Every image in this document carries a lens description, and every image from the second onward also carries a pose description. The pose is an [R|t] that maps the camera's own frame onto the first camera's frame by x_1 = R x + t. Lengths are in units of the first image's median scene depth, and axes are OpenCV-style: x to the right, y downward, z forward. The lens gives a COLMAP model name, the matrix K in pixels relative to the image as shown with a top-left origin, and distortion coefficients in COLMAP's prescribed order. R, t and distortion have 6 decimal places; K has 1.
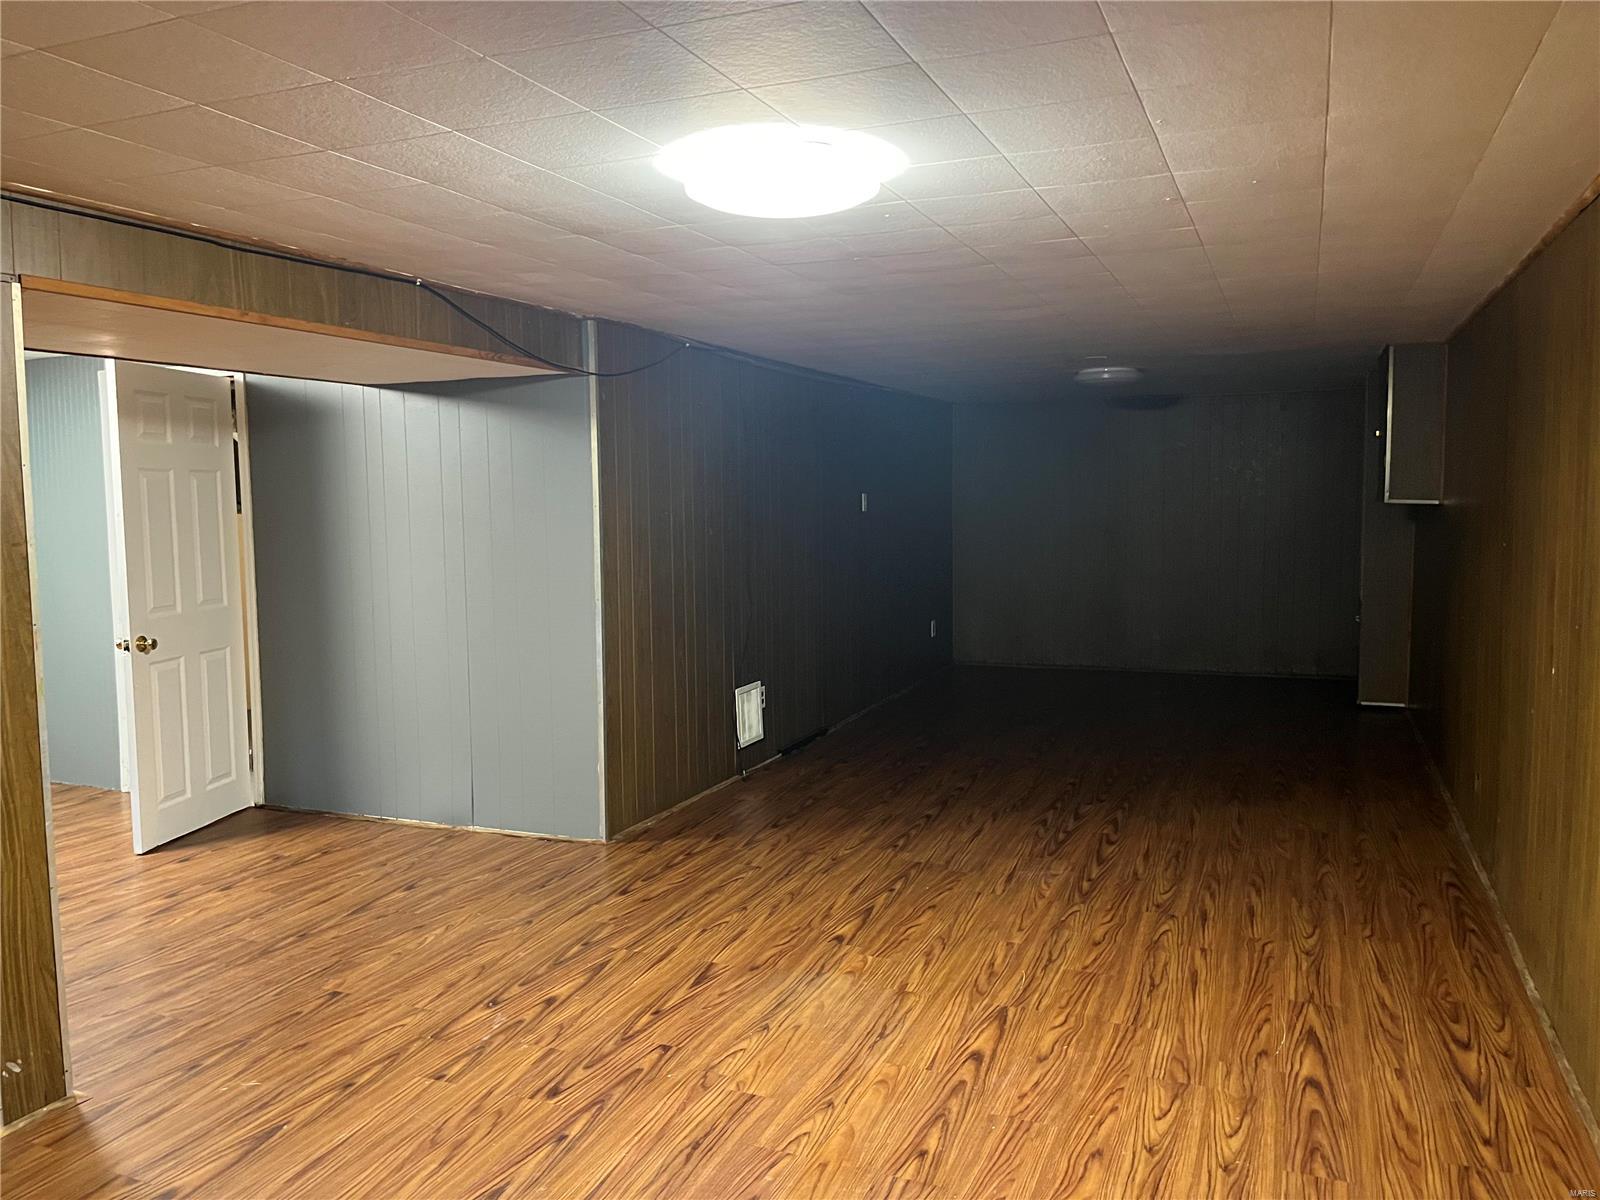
lens RADIAL K [[1207.6, 0, 800.8], [0, 1207.6, 601.9], [0, 0, 1]] dist [0.034077, -0.036038]
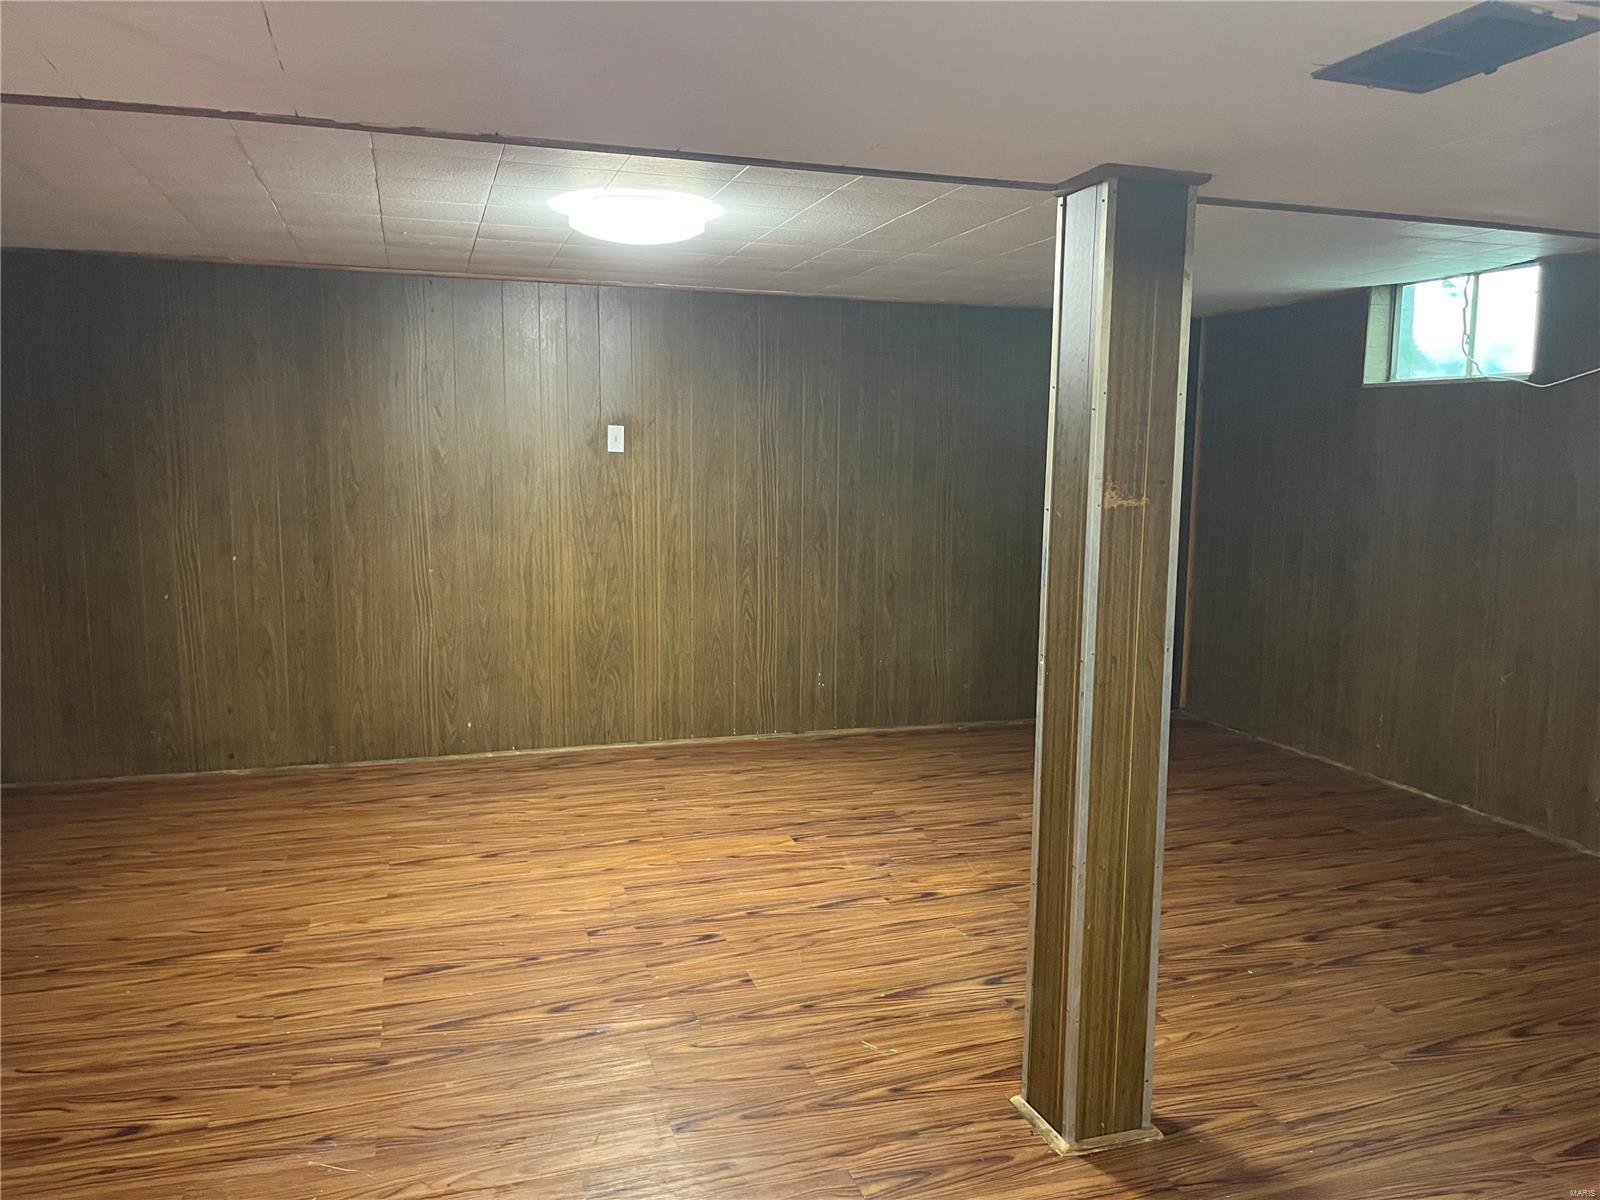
lens RADIAL K [[1207.6, 0, 802.4], [0, 1207.6, 602.0], [0, 0, 1]] dist [0.034077, -0.036038]
pose [[-0.647410, -0.093101, 0.756434, -1.056063], [0.060434, 0.983114, 0.172724, -0.114804], [-0.759742, 0.157538, -0.630851, 1.510840]]
